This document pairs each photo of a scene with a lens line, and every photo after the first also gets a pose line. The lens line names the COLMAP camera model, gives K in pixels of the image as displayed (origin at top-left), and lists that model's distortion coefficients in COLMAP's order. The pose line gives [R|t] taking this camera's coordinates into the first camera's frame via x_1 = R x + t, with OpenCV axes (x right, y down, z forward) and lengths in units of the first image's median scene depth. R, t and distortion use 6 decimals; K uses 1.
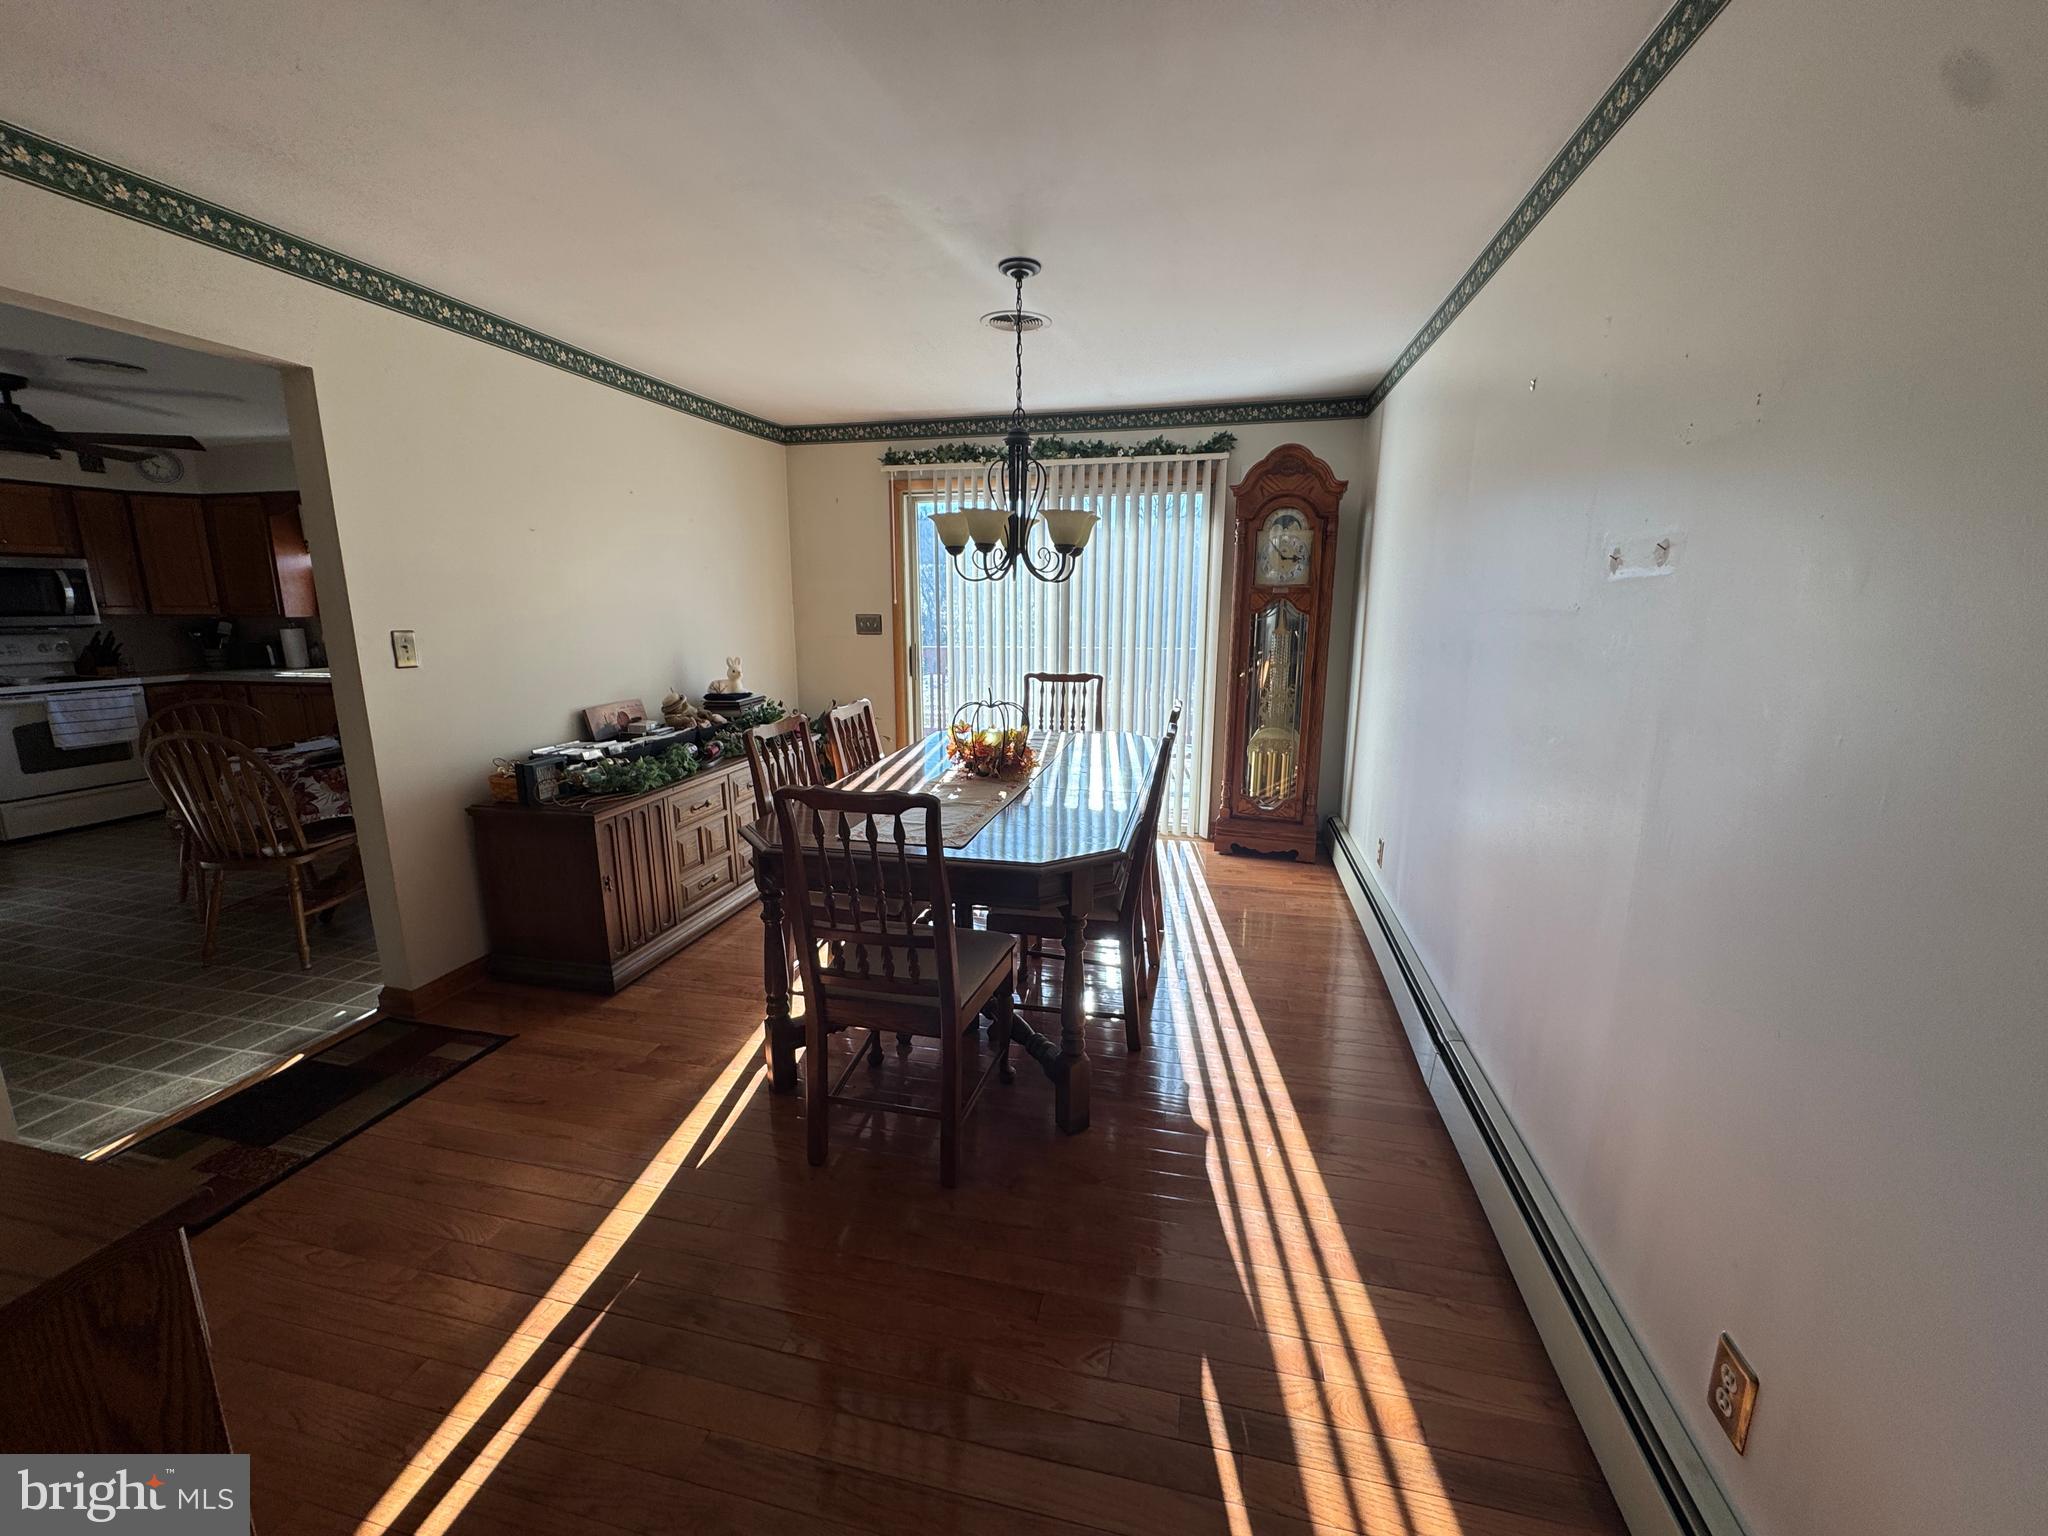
lens RADIAL K [[799.1, 0, 1024.0], [0, 799.1, 768.0], [0, 0, 1]] dist [0.000033, 0.000128]
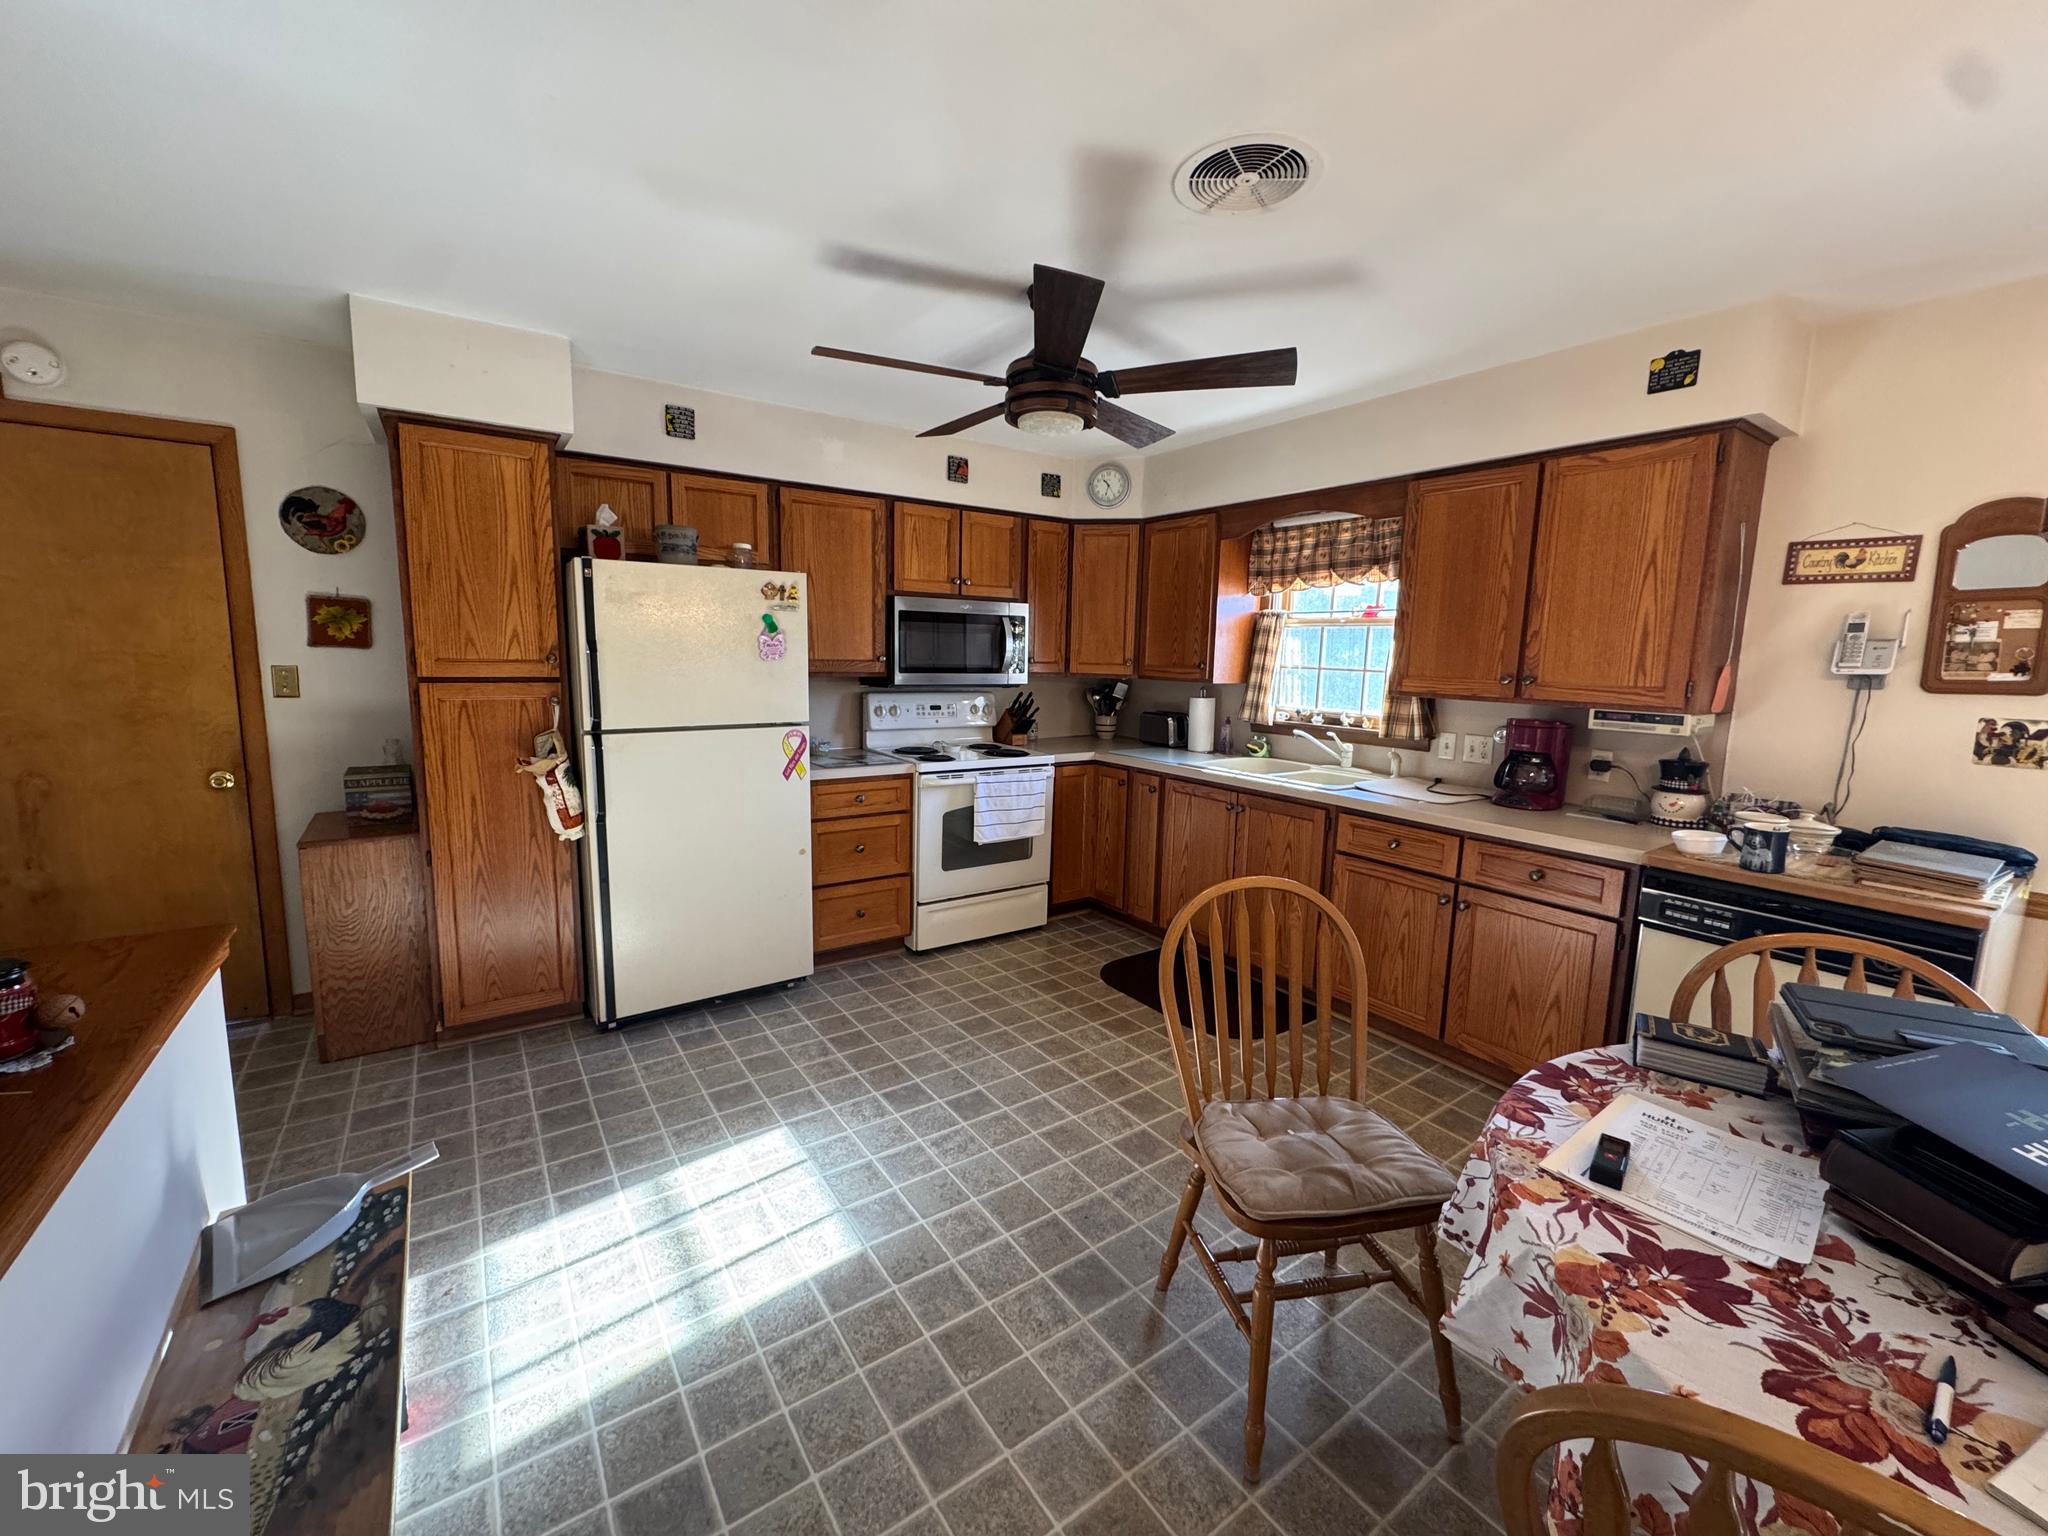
lens RADIAL K [[815.2, 0, 1022.3], [0, 815.2, 761.7], [0, 0, 1]] dist [-0.002106, -0.000052]
pose [[0.746680, 0.108246, -0.656317, -0.612514], [-0.155542, 0.987729, -0.014052, -0.090967], [0.646742, 0.112577, 0.754354, 0.390458]]
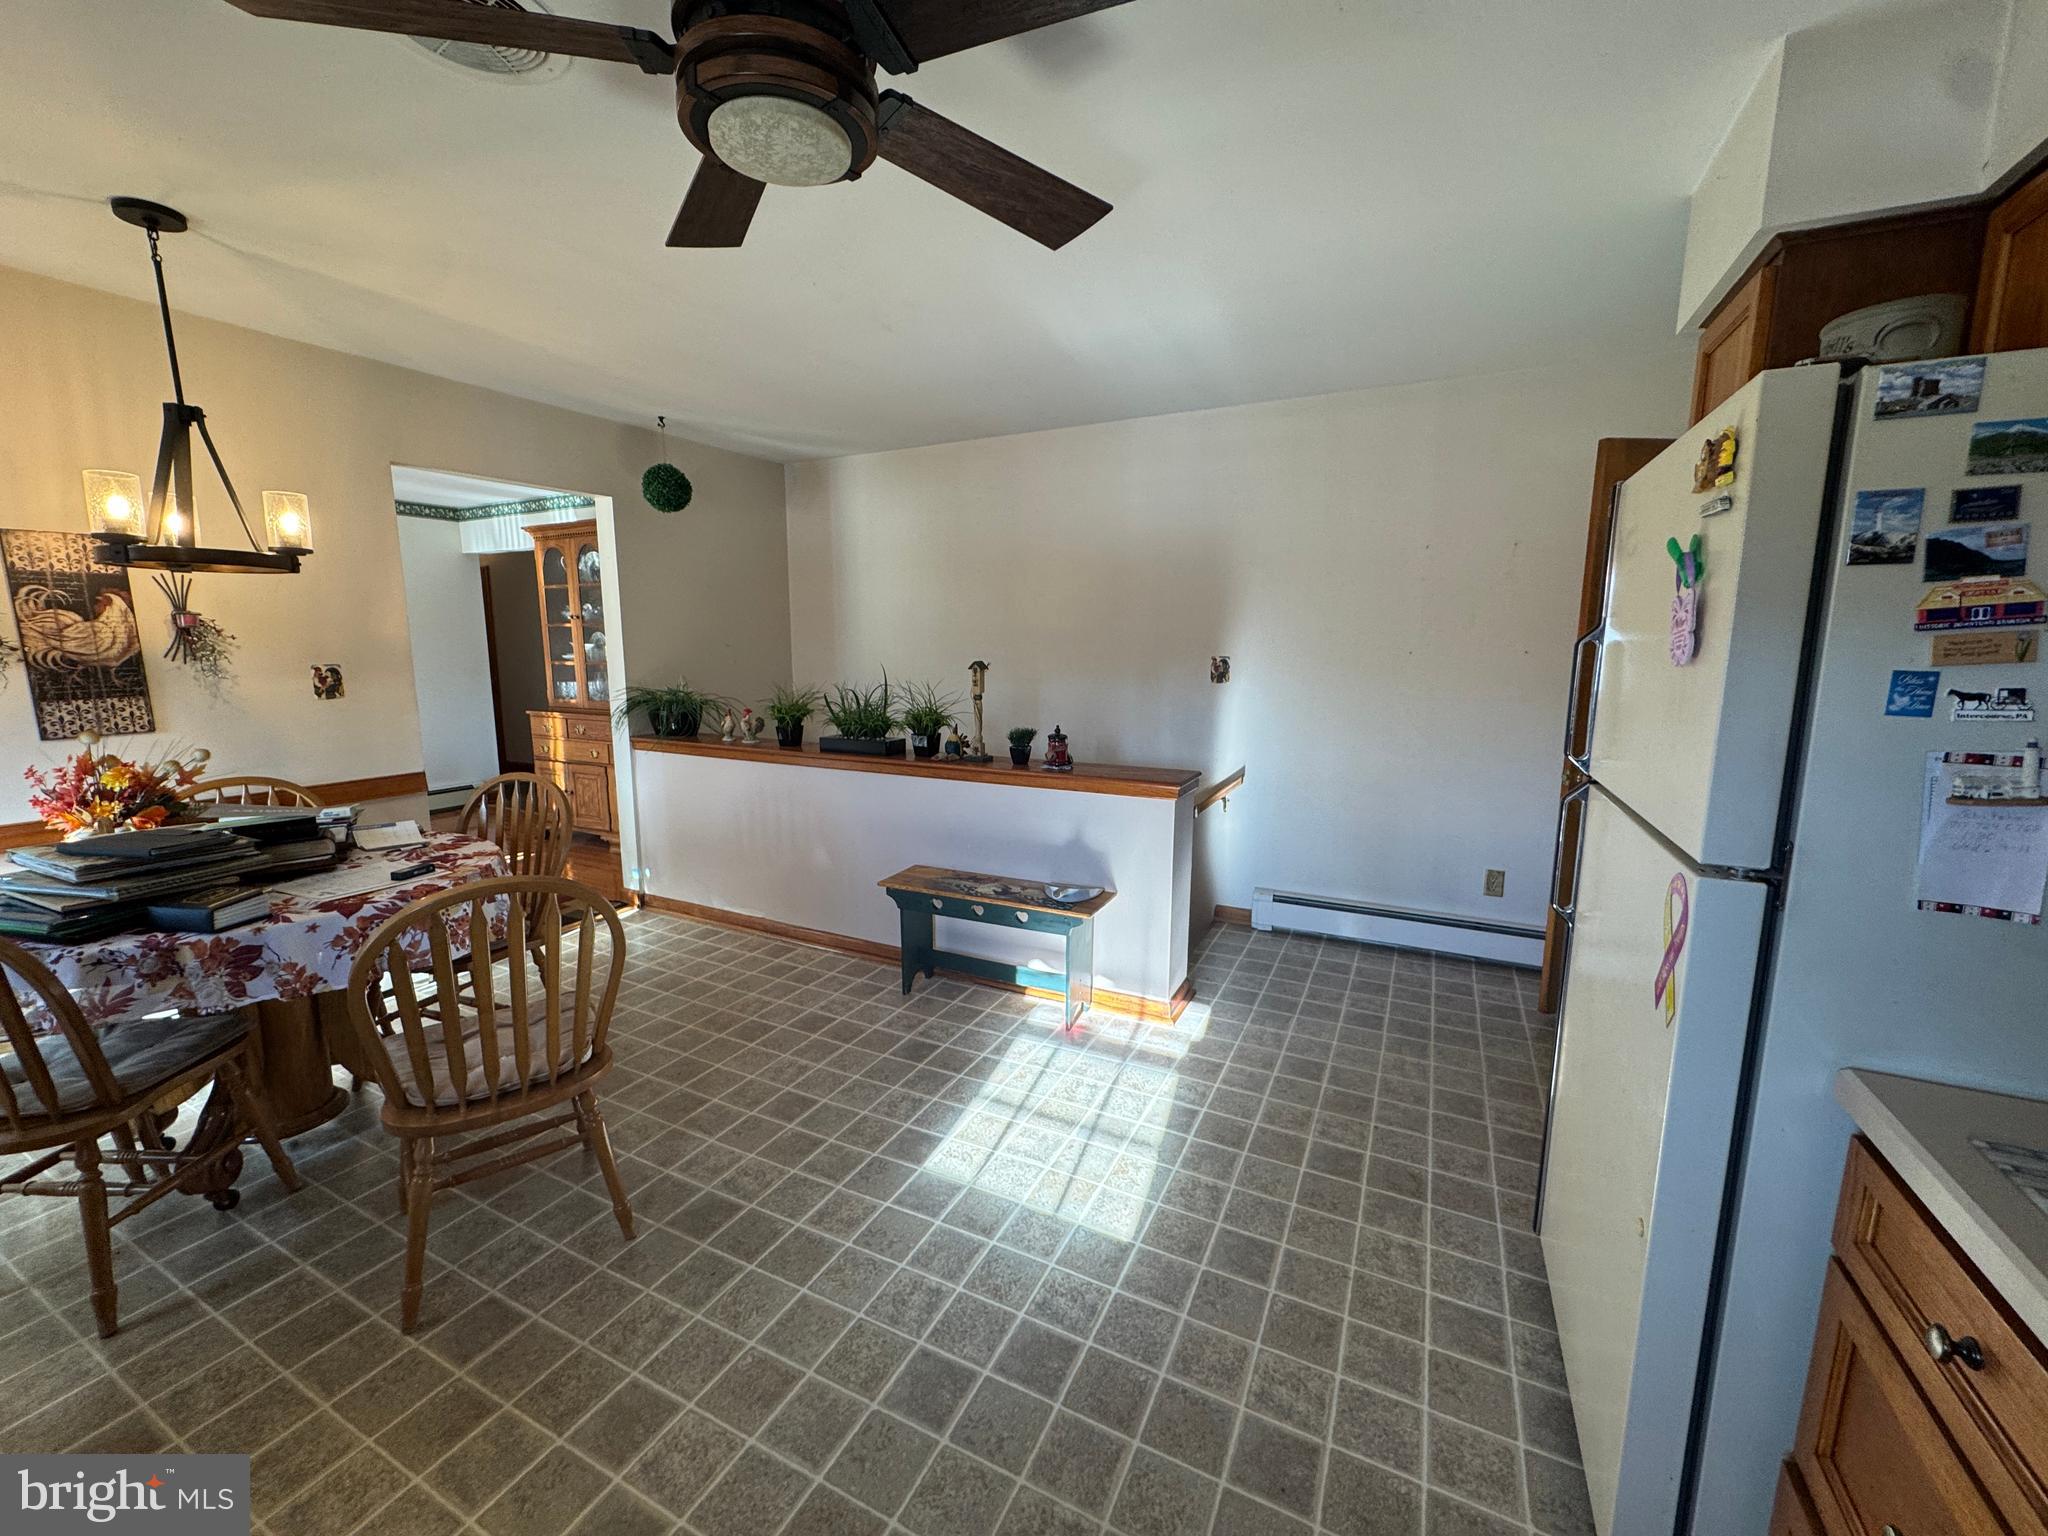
lens RADIAL K [[815.2, 0, 1022.3], [0, 815.2, 761.7], [0, 0, 1]] dist [-0.002106, -0.000052]
pose [[-0.972448, -0.038909, 0.229850, -1.023029], [0.043229, 0.938774, 0.341811, -0.198727], [-0.229076, 0.342330, -0.911227, 0.943919]]
